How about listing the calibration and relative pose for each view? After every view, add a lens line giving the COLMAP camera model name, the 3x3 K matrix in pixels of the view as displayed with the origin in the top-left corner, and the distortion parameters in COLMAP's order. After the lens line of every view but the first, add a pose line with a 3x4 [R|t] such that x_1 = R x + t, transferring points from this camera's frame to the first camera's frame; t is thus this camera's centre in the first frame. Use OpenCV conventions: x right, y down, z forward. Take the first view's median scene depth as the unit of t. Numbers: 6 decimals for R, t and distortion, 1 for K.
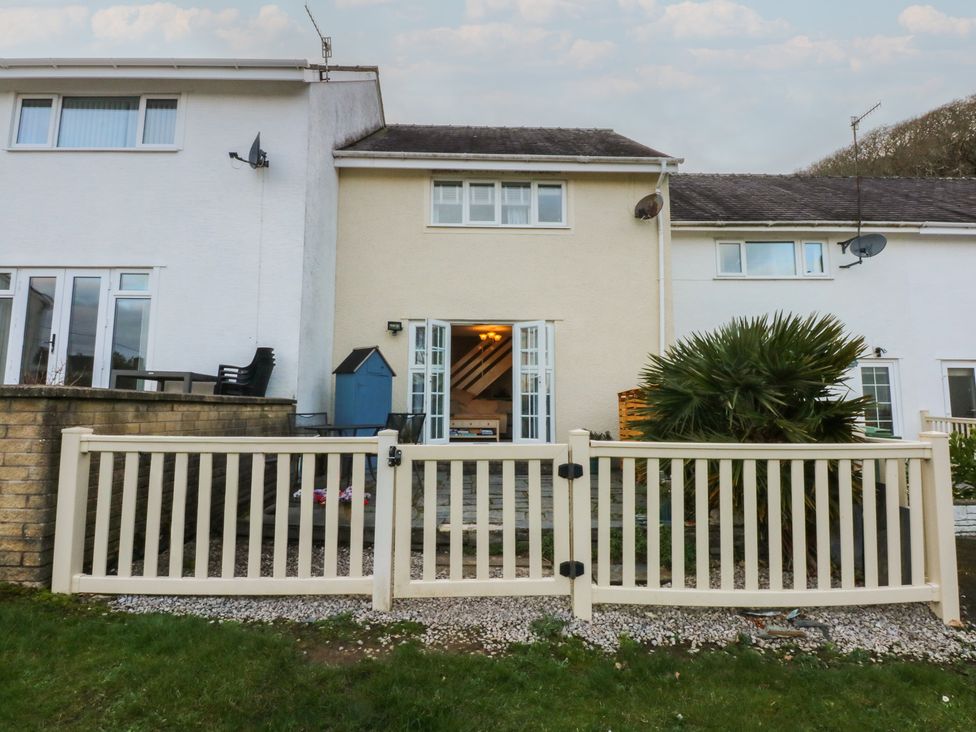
lens RADIAL K [[520.4, 0, 477.0], [0, 520.4, 342.7], [0, 0, 1]] dist [0.004606, -0.019007]
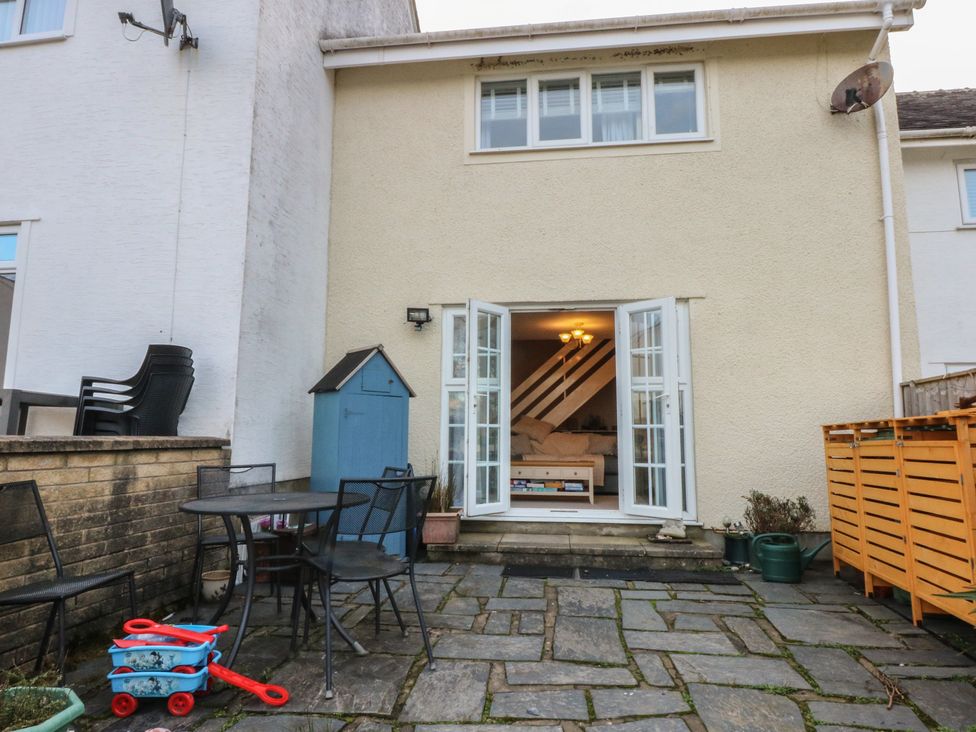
lens RADIAL K [[517.6, 0, 493.8], [0, 517.6, 355.3], [0, 0, 1]] dist [0.005548, -0.017884]
pose [[0.992228, -0.017138, -0.123248, 0.003661], [0.013988, 0.999554, -0.026376, 0.031965], [0.123645, 0.024447, 0.992025, 0.407275]]
